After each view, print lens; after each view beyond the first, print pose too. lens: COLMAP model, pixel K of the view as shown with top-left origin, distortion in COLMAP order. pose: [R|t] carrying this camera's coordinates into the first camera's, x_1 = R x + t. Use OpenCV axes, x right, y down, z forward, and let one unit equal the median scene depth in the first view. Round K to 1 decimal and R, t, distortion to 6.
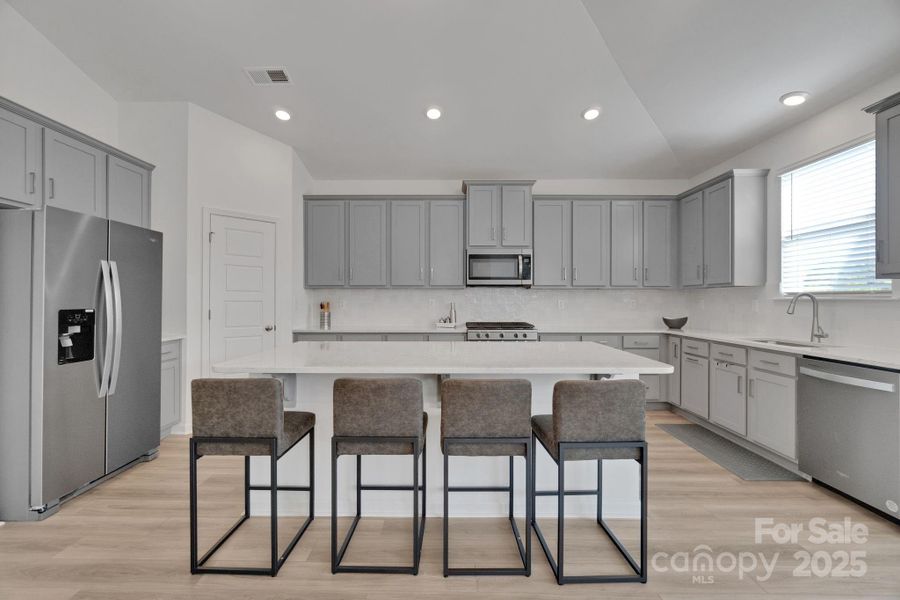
lens RADIAL K [[395.0, 0, 438.4], [0, 395.0, 299.6], [0, 0, 1]] dist [-0.004684, 0.001143]
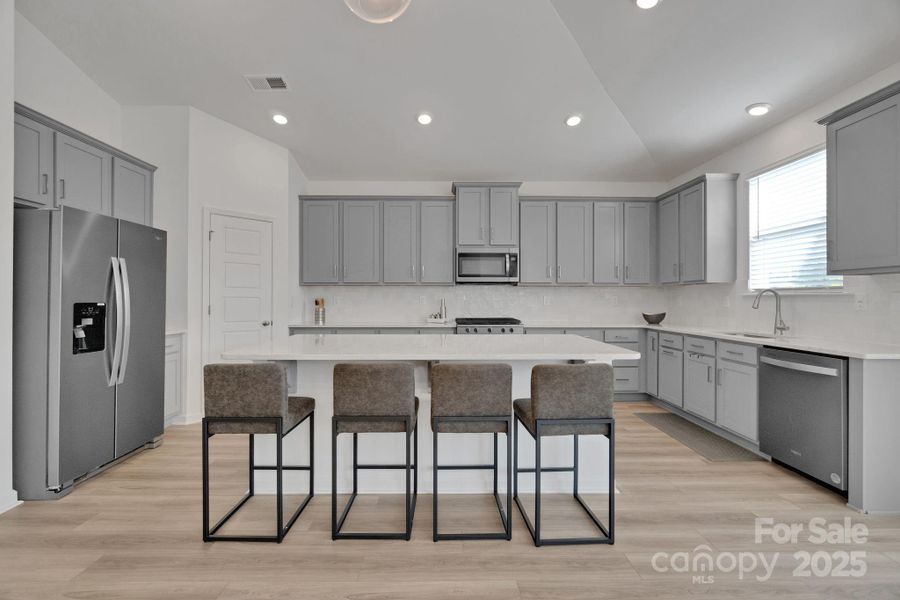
lens RADIAL K [[395.0, 0, 438.9], [0, 395.0, 297.7], [0, 0, 1]] dist [-0.004684, 0.001143]
pose [[0.999727, -0.000387, 0.023367, 0.001845], [0.000448, 0.999997, -0.002587, 0.009967], [-0.023366, 0.002597, 0.999724, -0.062533]]
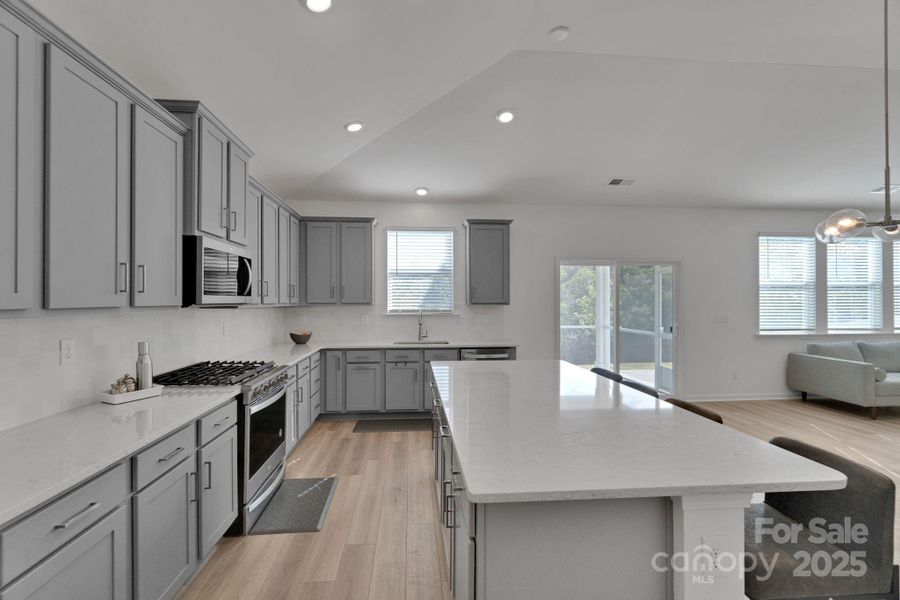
lens RADIAL K [[365.3, 0, 450.2], [0, 365.3, 296.9], [0, 0, 1]] dist [-0.002058, -0.000200]
pose [[-0.085655, 0.011918, 0.996254, -0.626393], [0.000100, 0.999929, -0.011953, -0.061466], [-0.996325, -0.000925, -0.085650, 1.066317]]
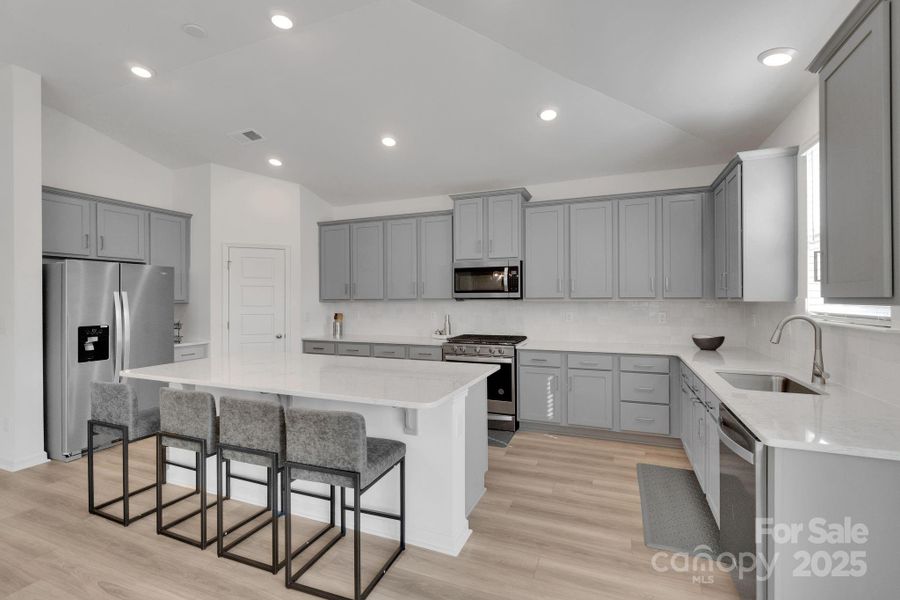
lens RADIAL K [[395.0, 0, 442.4], [0, 395.0, 299.5], [0, 0, 1]] dist [-0.004684, 0.001143]
pose [[0.928810, -0.001269, -0.370555, 0.615228], [0.002705, 0.999991, 0.003355, -0.054410], [0.370548, -0.004119, 0.928804, 0.068285]]
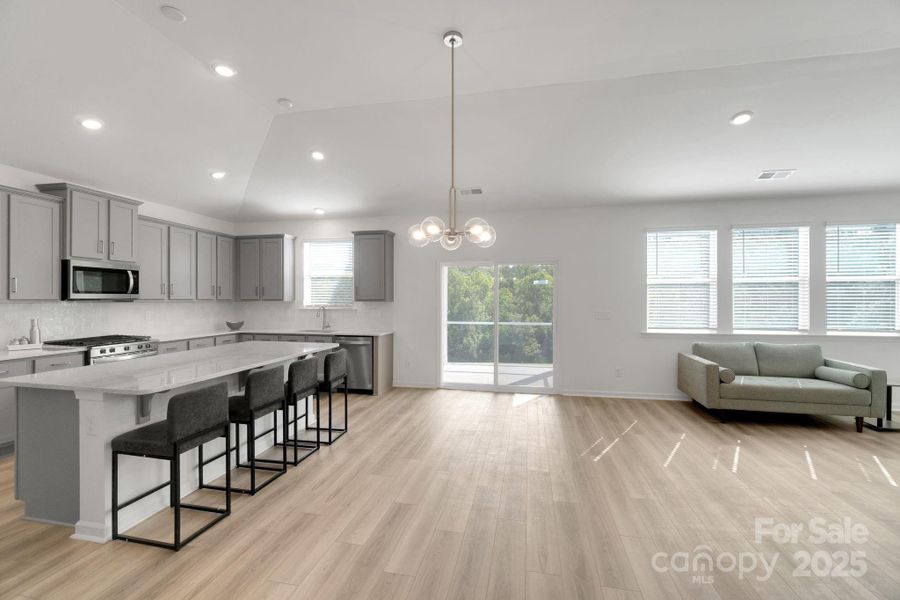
lens RADIAL K [[365.3, 0, 459.2], [0, 365.3, 299.3], [0, 0, 1]] dist [-0.002058, -0.000200]
pose [[0.175465, 0.001445, 0.984485, -0.867436], [-0.002584, 0.999996, -0.001007, -0.055524], [-0.984482, -0.002367, 0.175468, -0.044162]]
